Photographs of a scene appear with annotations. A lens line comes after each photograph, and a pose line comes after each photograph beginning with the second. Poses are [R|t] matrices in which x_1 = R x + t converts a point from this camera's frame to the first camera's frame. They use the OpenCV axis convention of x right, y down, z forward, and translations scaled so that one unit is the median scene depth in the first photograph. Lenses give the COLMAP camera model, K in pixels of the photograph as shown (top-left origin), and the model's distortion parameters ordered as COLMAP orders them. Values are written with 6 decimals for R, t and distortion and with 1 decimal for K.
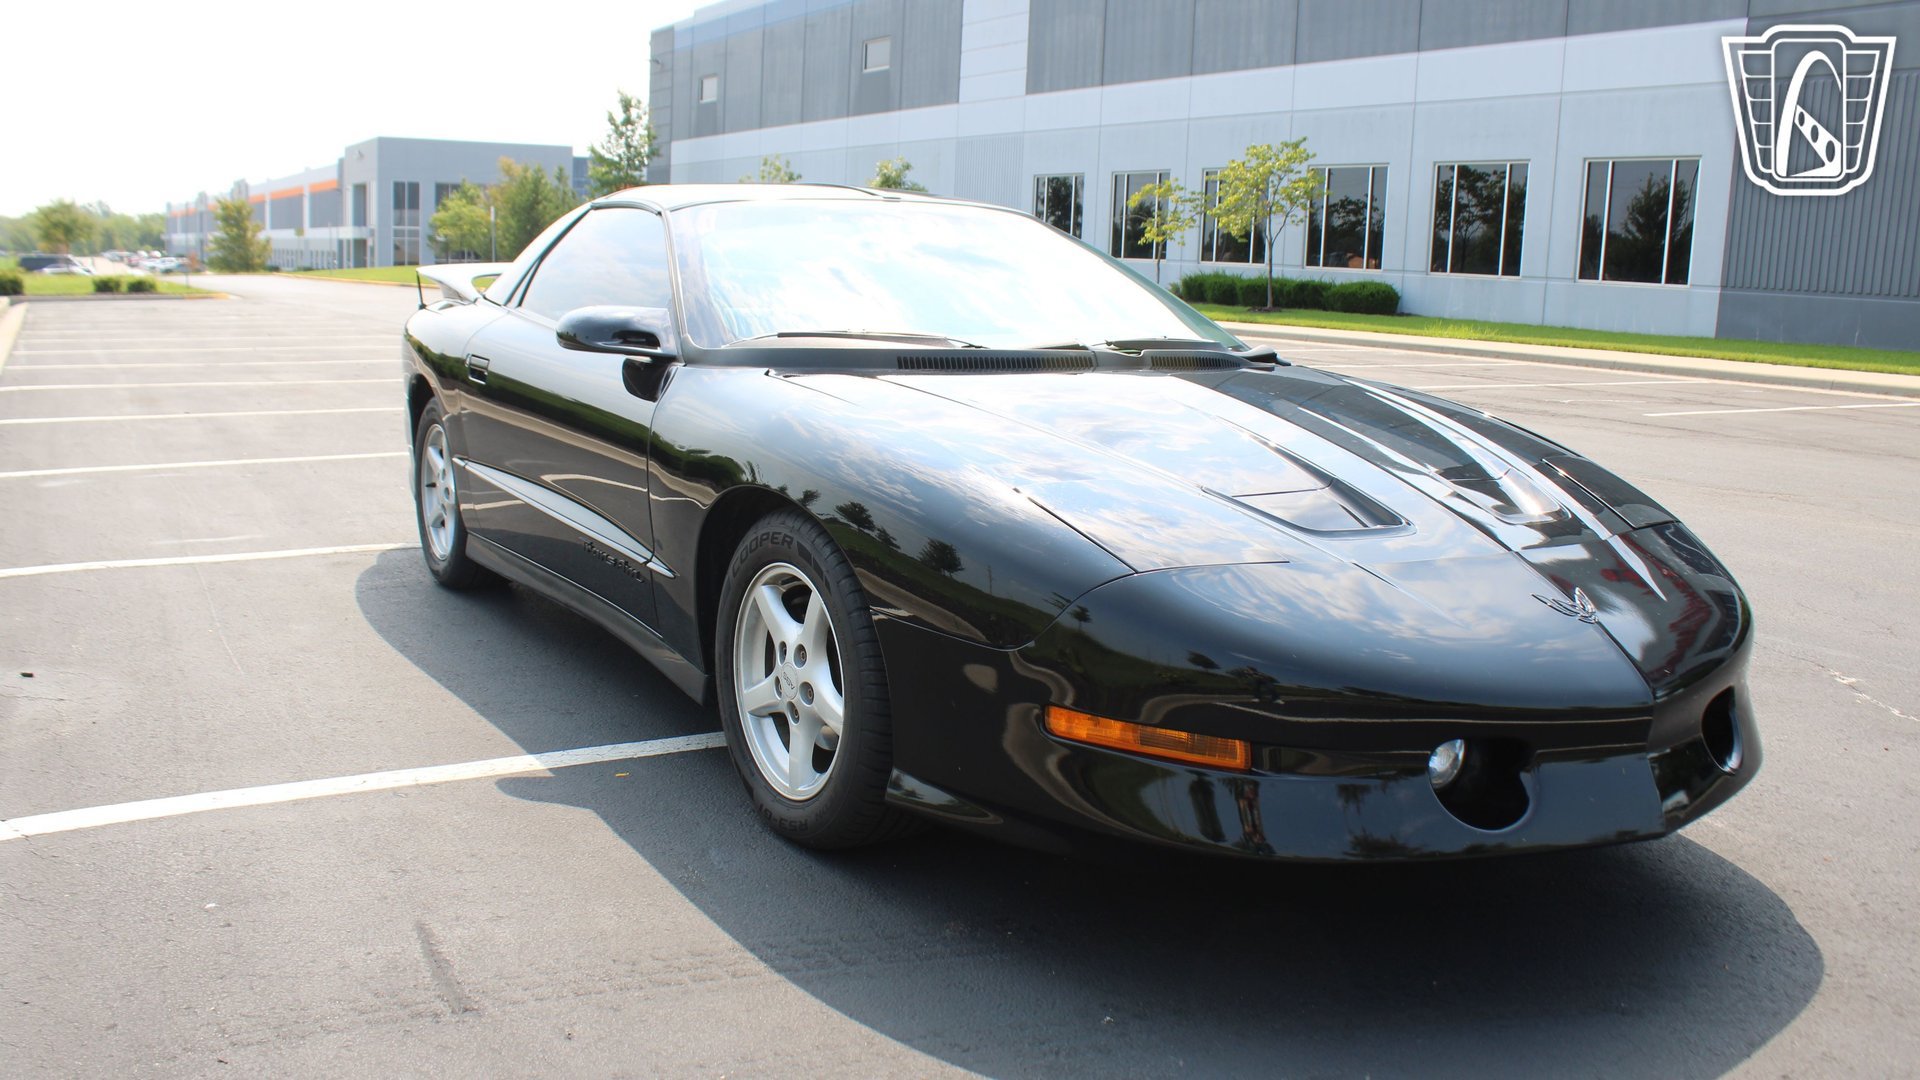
lens RADIAL K [[1618.3, 0, 978.3], [0, 1618.3, 554.6], [0, 0, 1]] dist [-0.172298, 0.147221]
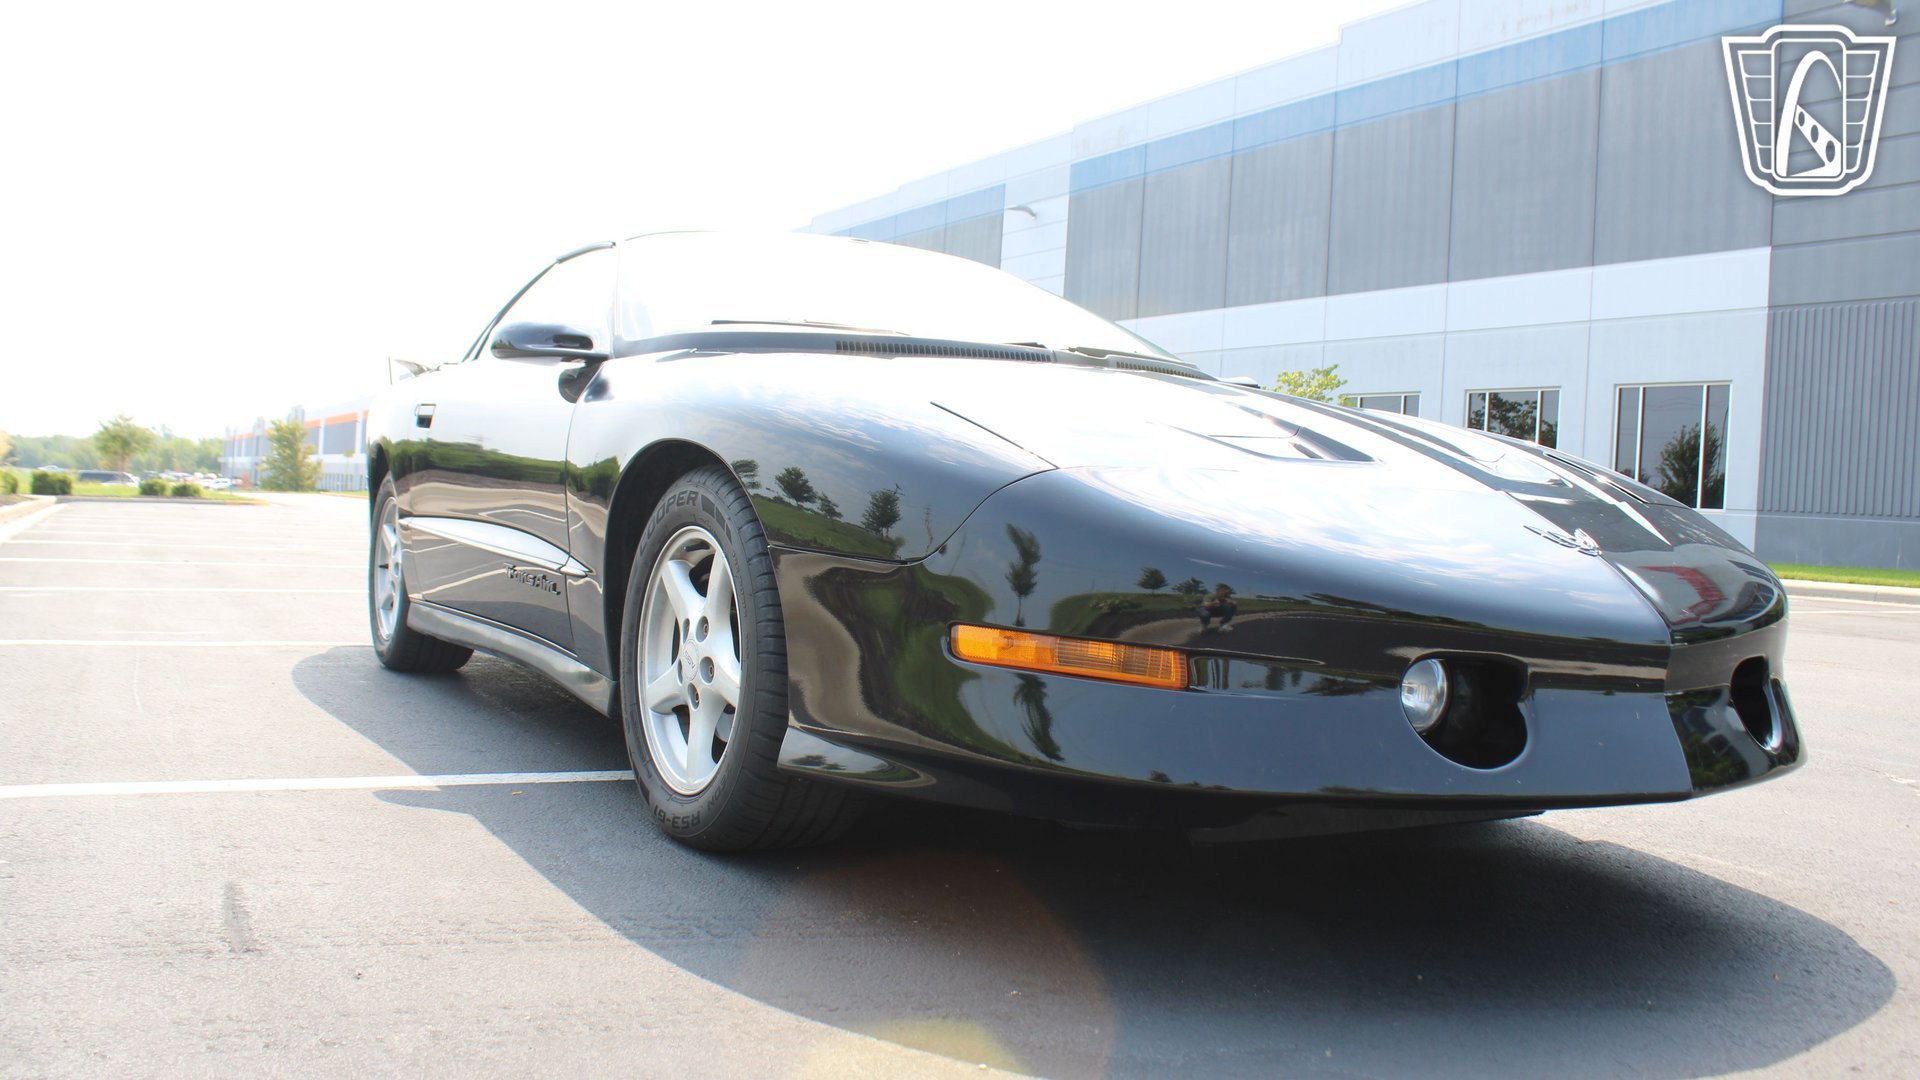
lens RADIAL K [[1618.3, 0, 973.4], [0, 1618.3, 542.6], [0, 0, 1]] dist [-0.172298, 0.147221]
pose [[0.999491, 0.015166, -0.028082, 0.055799], [-0.019451, 0.987050, -0.159228, 0.135755], [0.025304, 0.159693, 0.986842, 0.104817]]
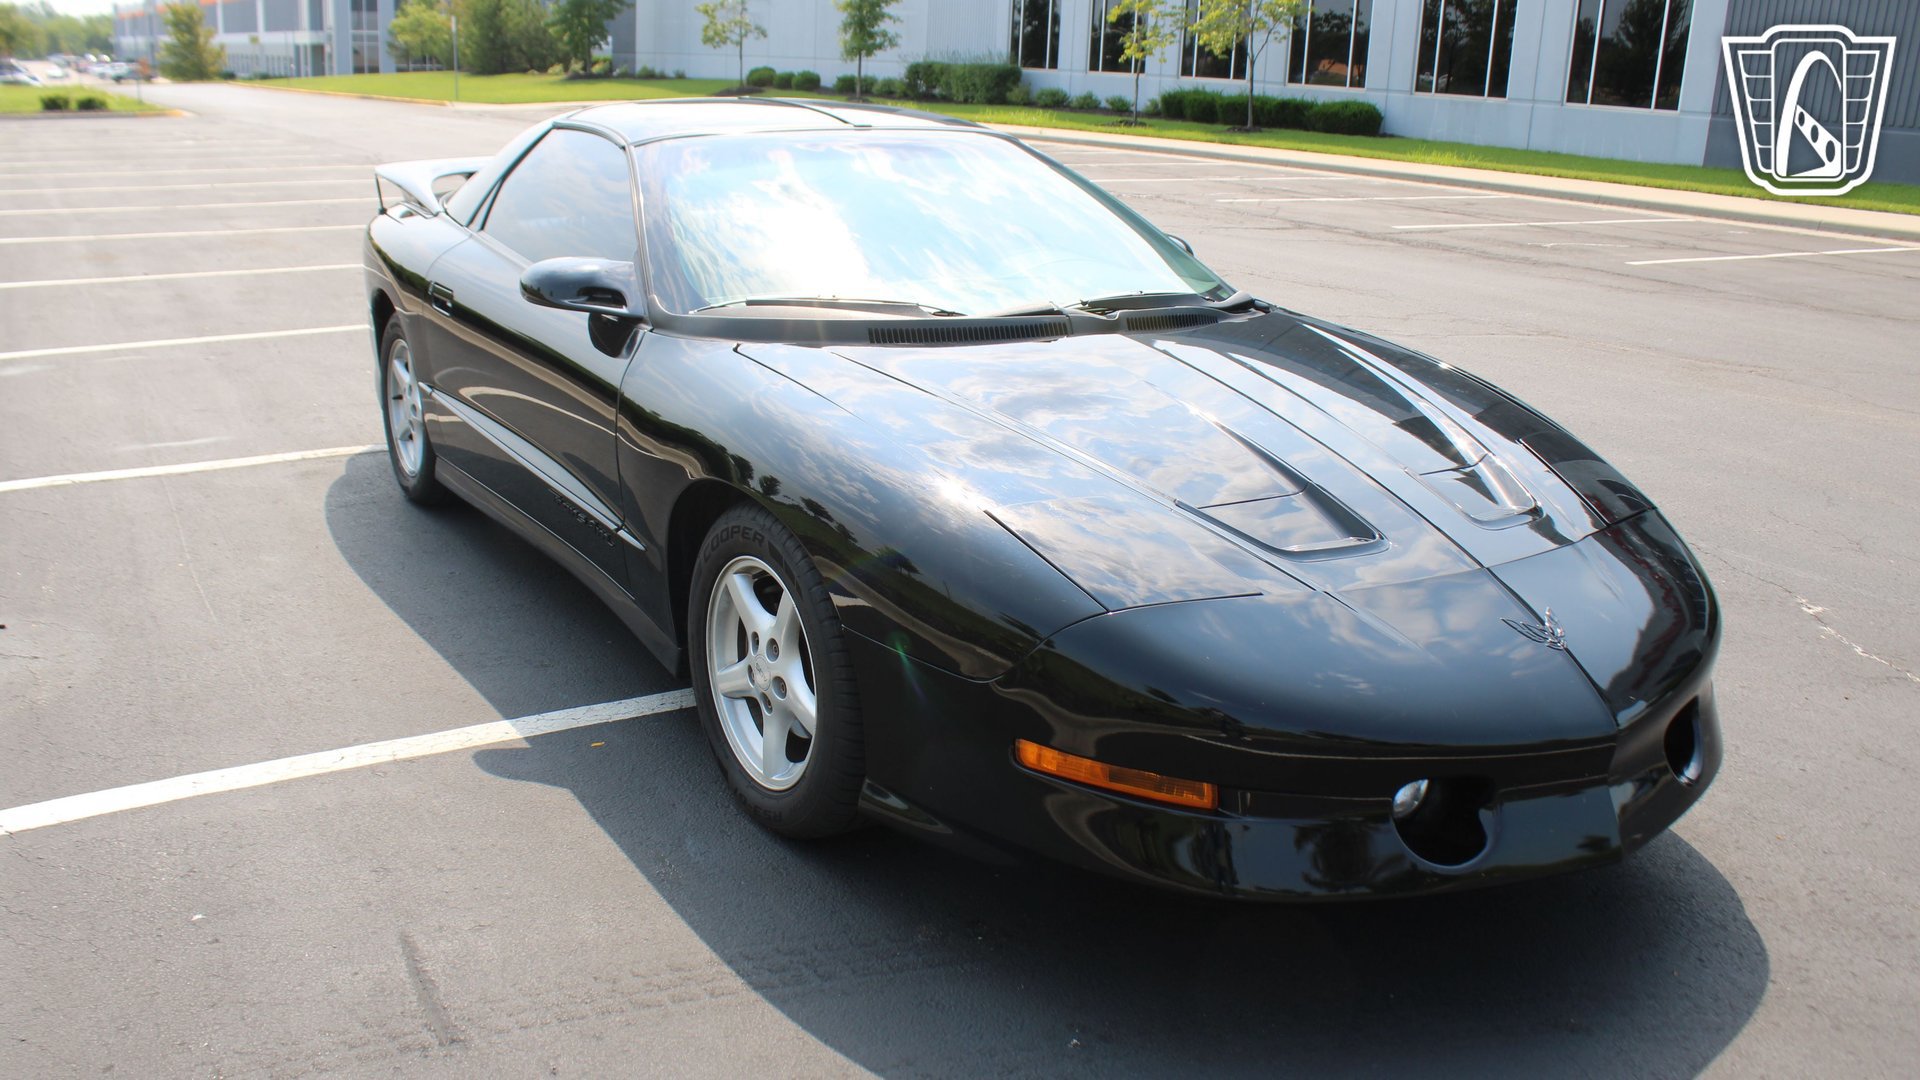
lens RADIAL K [[1618.3, 0, 971.0], [0, 1618.3, 567.3], [0, 0, 1]] dist [-0.172298, 0.147221]
pose [[0.999937, 0.001147, 0.011193, 0.001426], [-0.002567, 0.991811, 0.127687, -0.102563], [-0.010955, -0.127708, 0.991751, 0.009829]]
